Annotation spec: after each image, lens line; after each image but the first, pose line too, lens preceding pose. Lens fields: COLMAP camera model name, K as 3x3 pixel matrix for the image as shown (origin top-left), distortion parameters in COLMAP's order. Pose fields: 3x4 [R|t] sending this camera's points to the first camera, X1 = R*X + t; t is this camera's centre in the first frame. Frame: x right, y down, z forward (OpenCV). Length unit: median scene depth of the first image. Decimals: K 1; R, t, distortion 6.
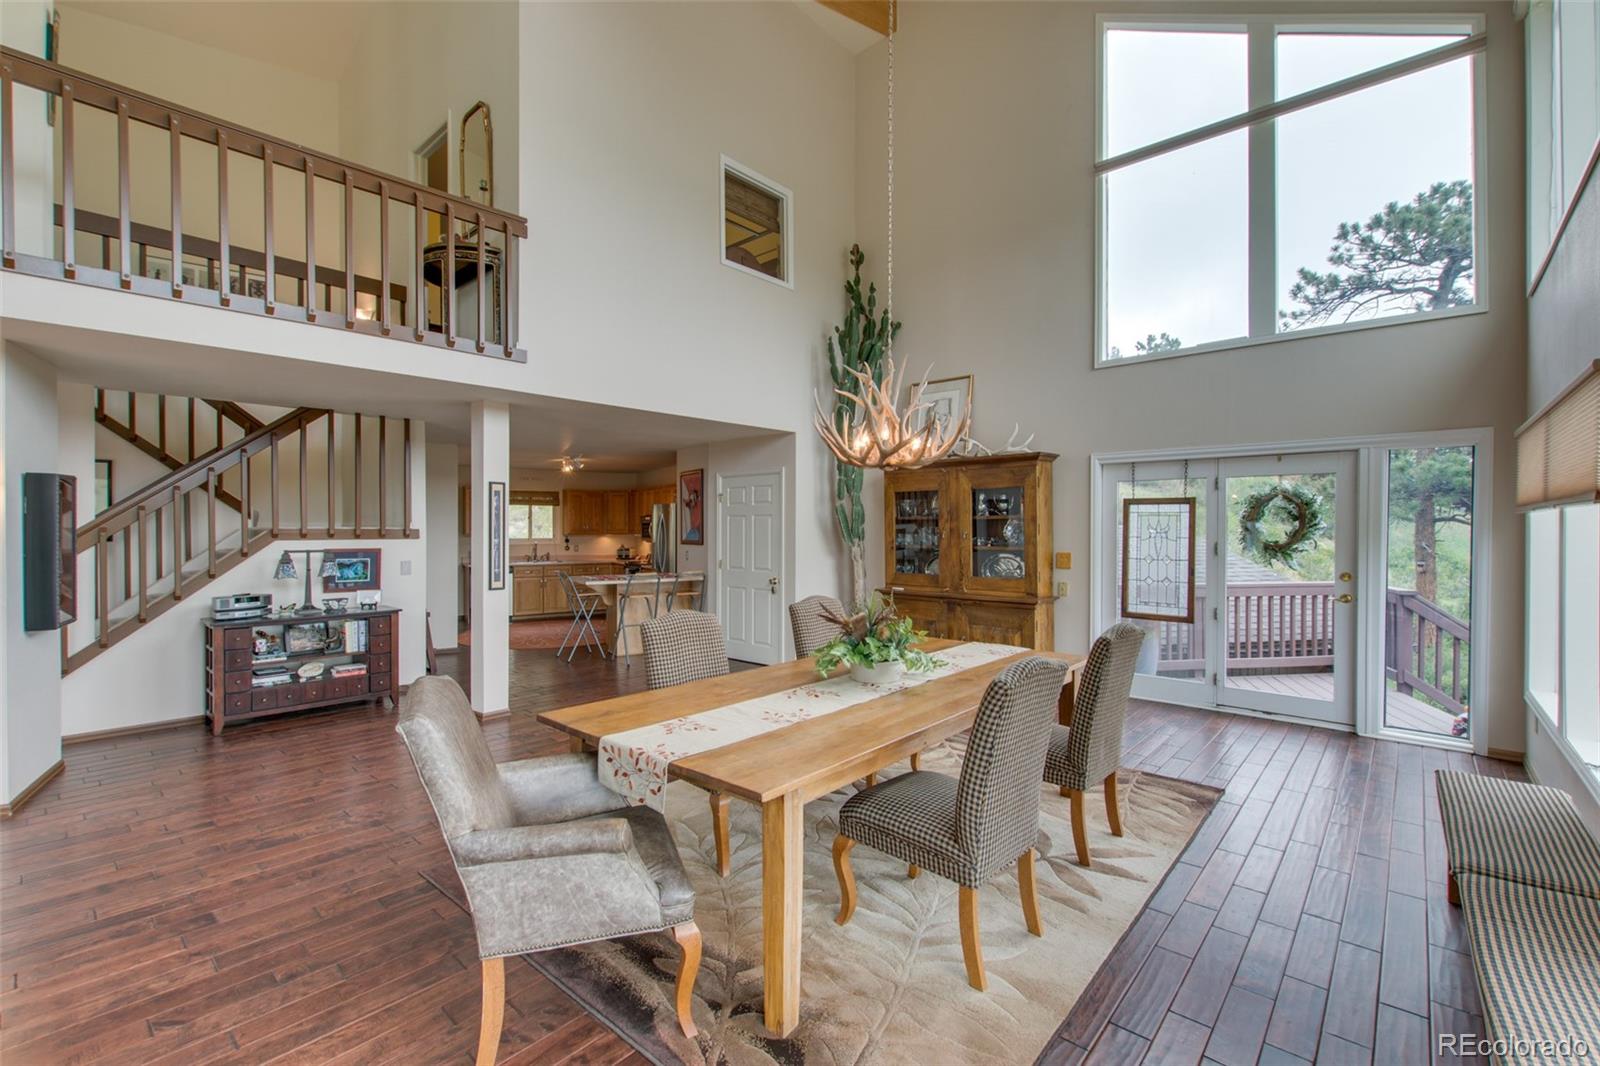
lens RADIAL K [[684.9, 0, 804.1], [0, 684.9, 536.1], [0, 0, 1]] dist [0.001131, 0.000029]
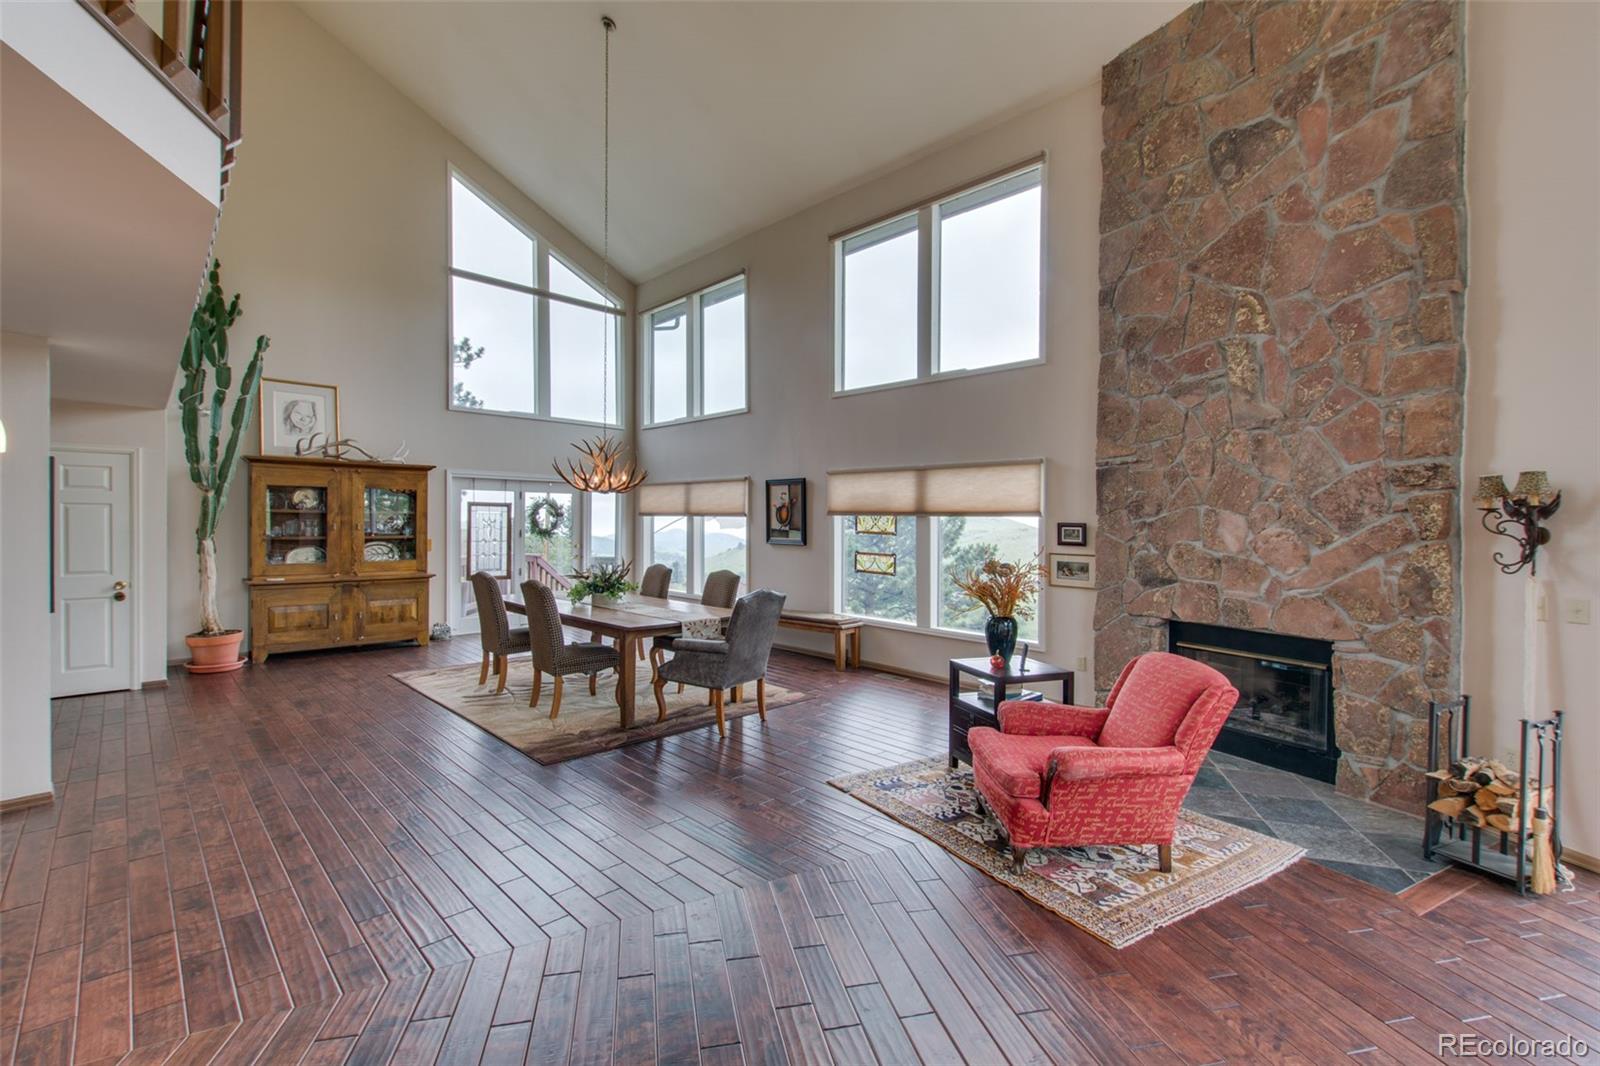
lens RADIAL K [[693.8, 0, 801.4], [0, 693.8, 527.3], [0, 0, 1]] dist [0.007097, -0.003917]
pose [[0.074146, -0.013953, 0.997150, -0.999541], [-0.000475, 0.999901, 0.014027, -0.019904], [-0.997247, -0.001514, 0.074132, 0.161486]]
